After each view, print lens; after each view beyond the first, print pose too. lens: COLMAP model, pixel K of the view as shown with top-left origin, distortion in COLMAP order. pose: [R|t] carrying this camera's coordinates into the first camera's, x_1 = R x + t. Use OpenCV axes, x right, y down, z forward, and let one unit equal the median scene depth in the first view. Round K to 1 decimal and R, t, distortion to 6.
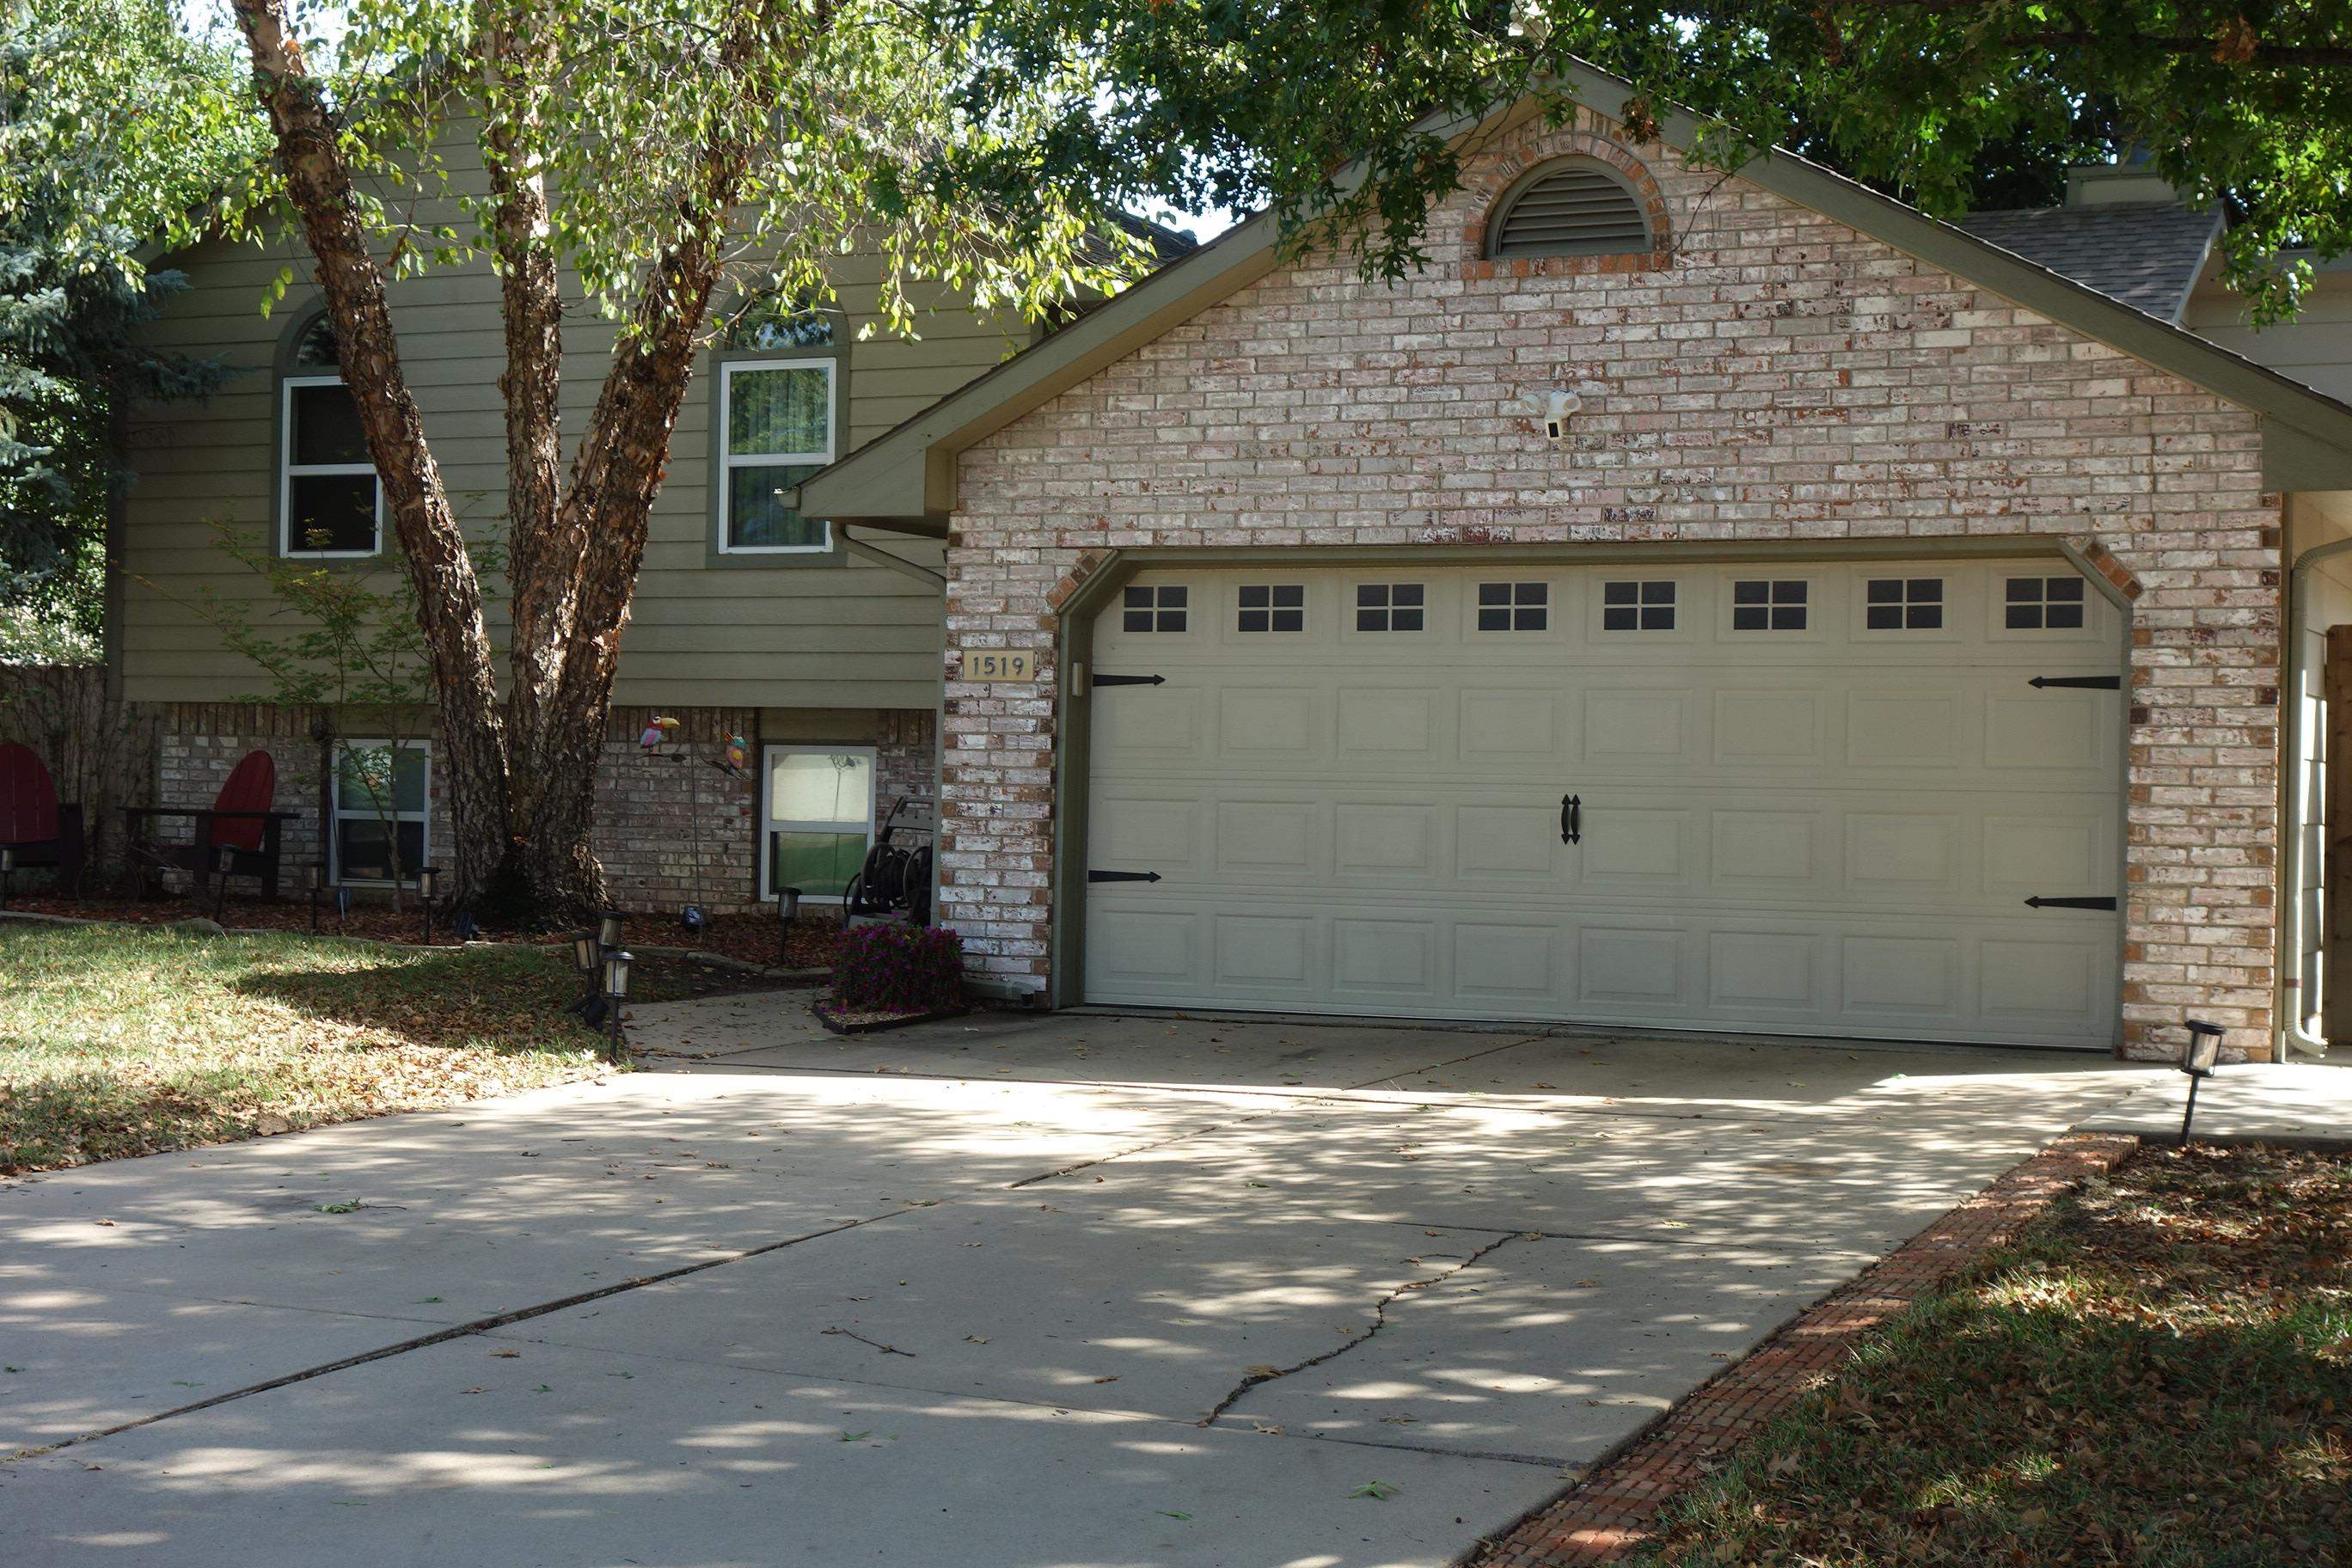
lens RADIAL K [[3561.7, 0, 1175.8], [0, 3561.7, 791.2], [0, 0, 1]] dist [0.037963, 0.000000]
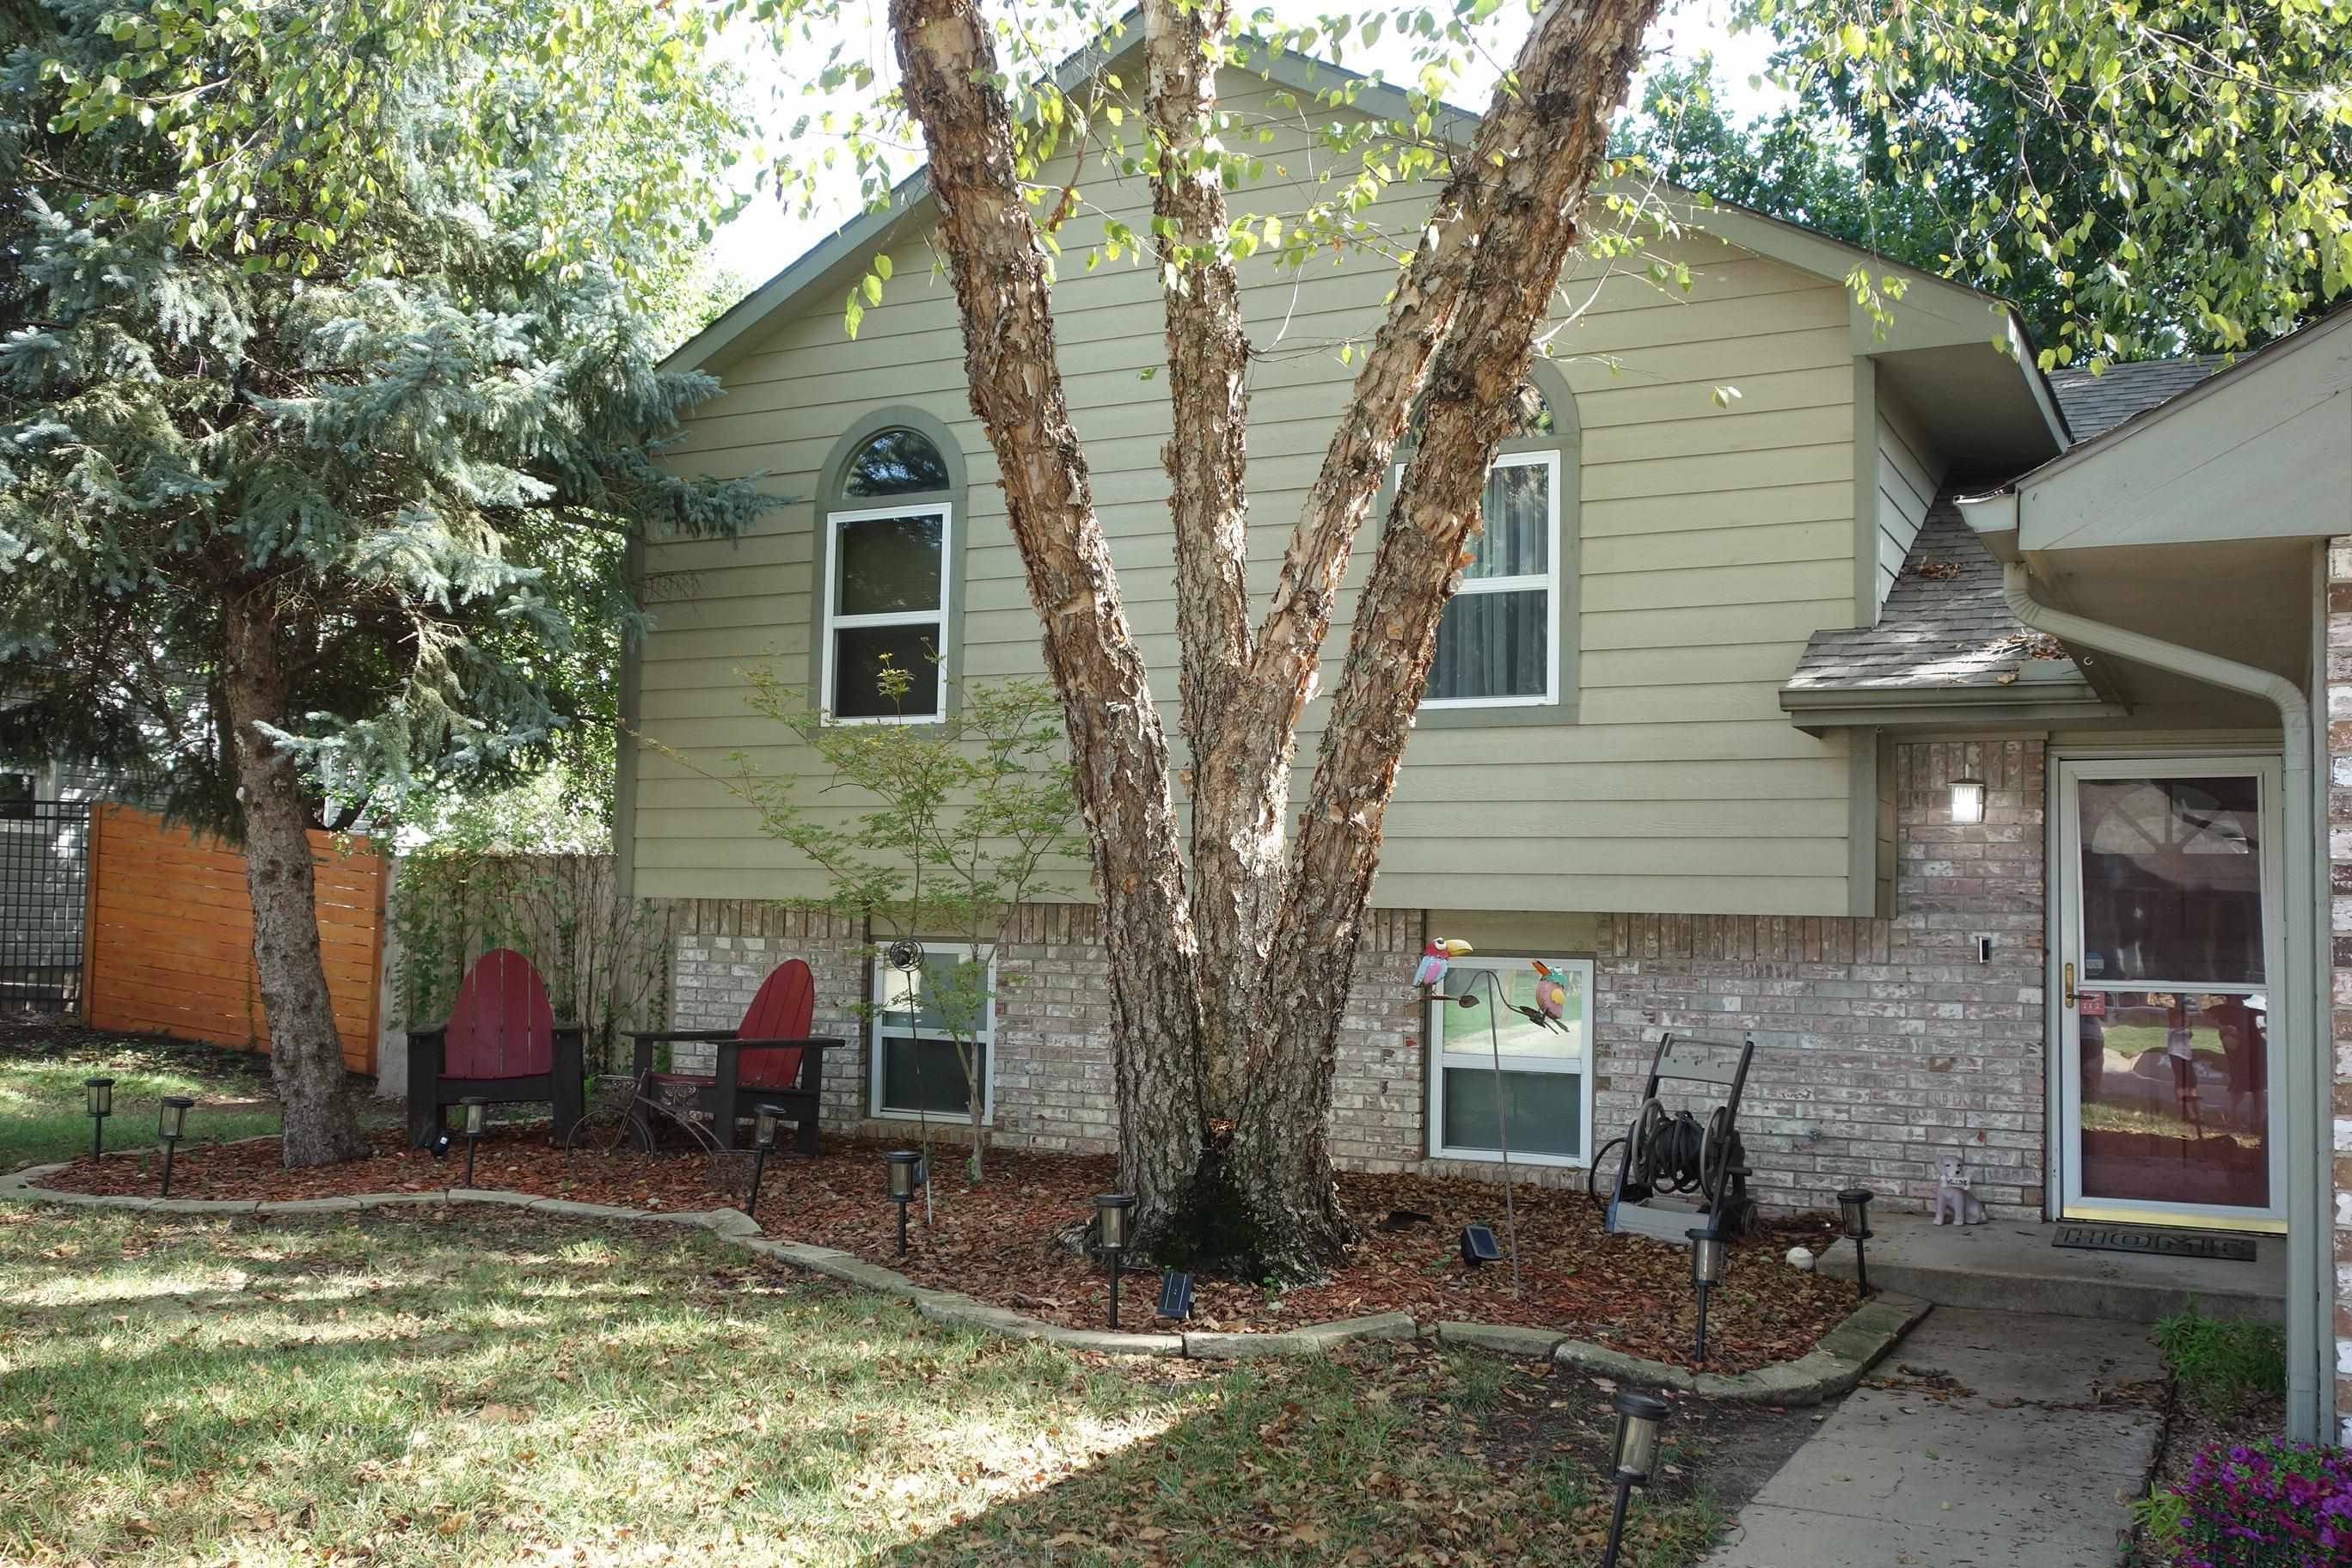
lens RADIAL K [[2200.3, 0, 1178.5], [0, 2200.3, 775.9], [0, 0, 1]] dist [-0.008095, 0.000000]
pose [[0.998744, -0.003655, -0.049965, -0.157940], [0.000260, 0.997699, -0.067798, -0.021129], [0.050098, 0.067700, 0.996447, 0.549209]]
